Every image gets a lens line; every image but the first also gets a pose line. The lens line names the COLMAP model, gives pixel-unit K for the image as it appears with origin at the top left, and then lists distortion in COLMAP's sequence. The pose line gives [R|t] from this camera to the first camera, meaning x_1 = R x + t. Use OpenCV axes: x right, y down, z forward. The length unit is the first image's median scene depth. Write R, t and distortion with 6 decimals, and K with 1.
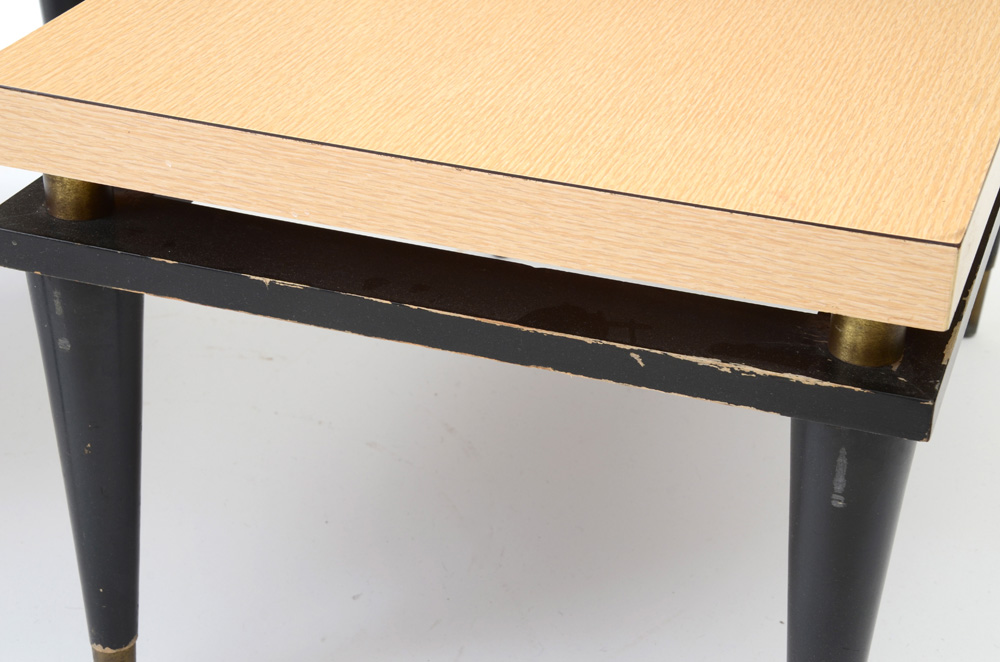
lens RADIAL K [[2046.8, 0, 501.8], [0, 2046.8, 345.0], [0, 0, 1]] dist [0.298270, 0.075985]
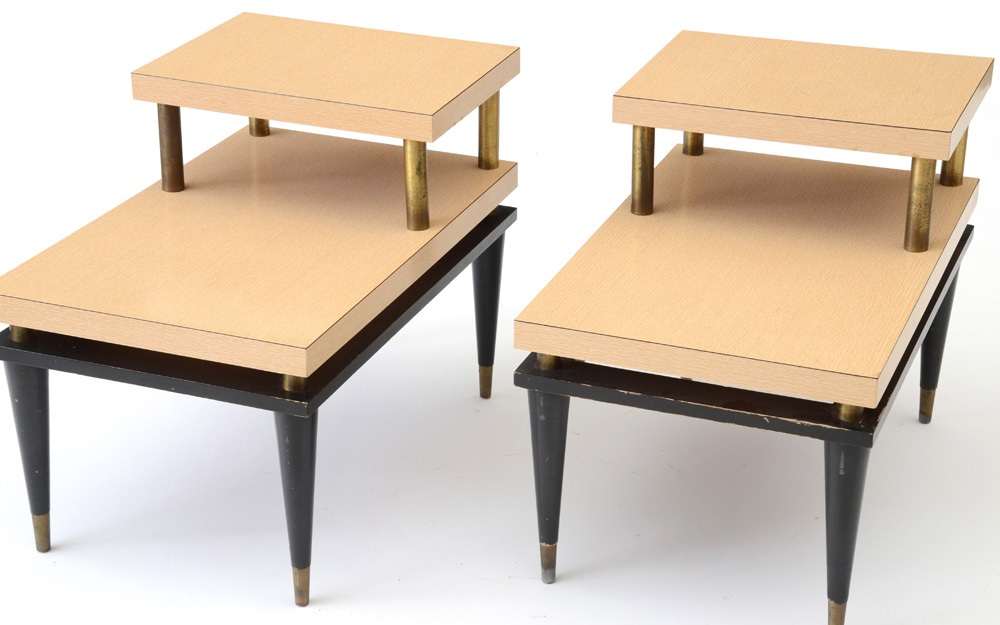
lens RADIAL K [[1985.2, 0, 511.5], [0, 1985.2, 288.5], [0, 0, 1]] dist [0.300231, 0.053121]
pose [[0.998980, -0.009542, -0.044145, -0.154666], [0.005481, 0.995818, -0.091198, 0.073809], [0.044831, 0.090863, 0.994854, -1.688714]]
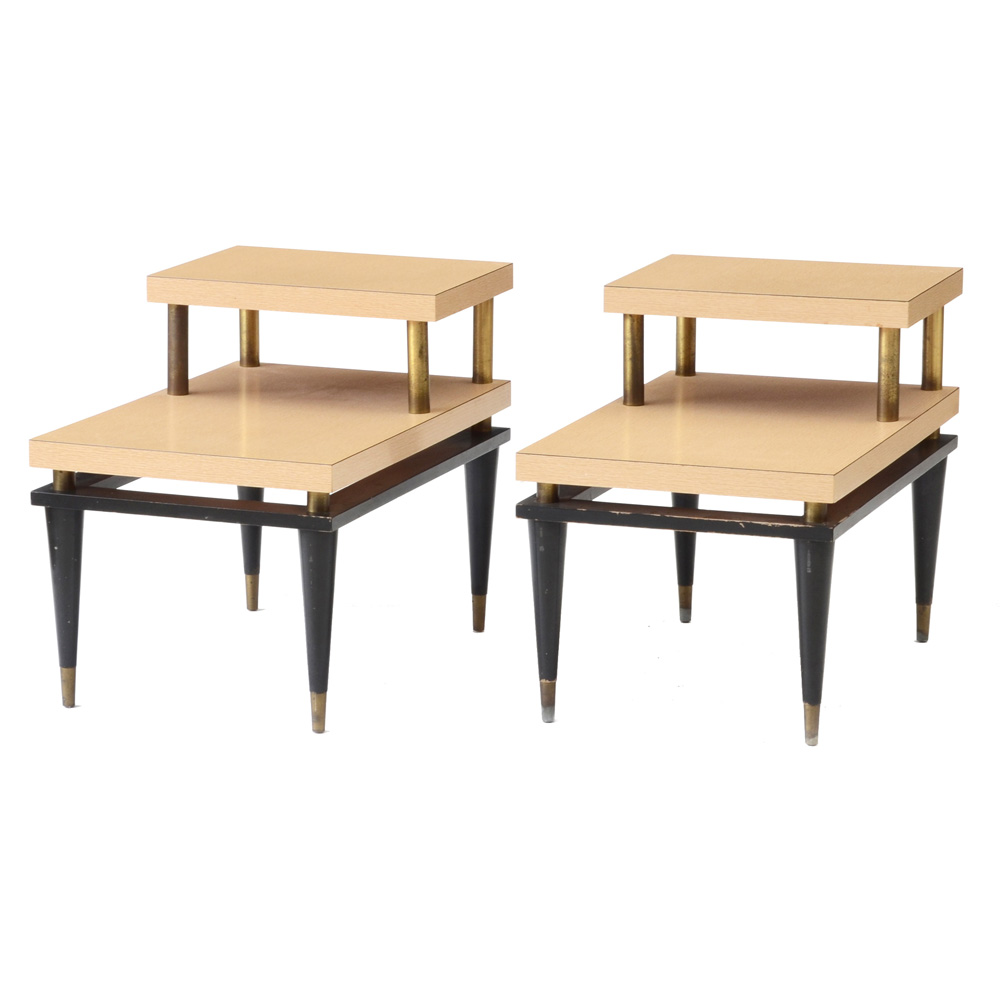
lens RADIAL K [[3781.7, 0, 500.0], [0, 3781.7, 500.0], [0, 0, 1]] dist [0.217539, -0.250971]
pose [[0.999448, -0.022917, -0.024069, -0.159562], [0.015091, 0.958199, -0.285703, 1.586550], [0.029610, 0.285182, 0.958016, -4.463556]]
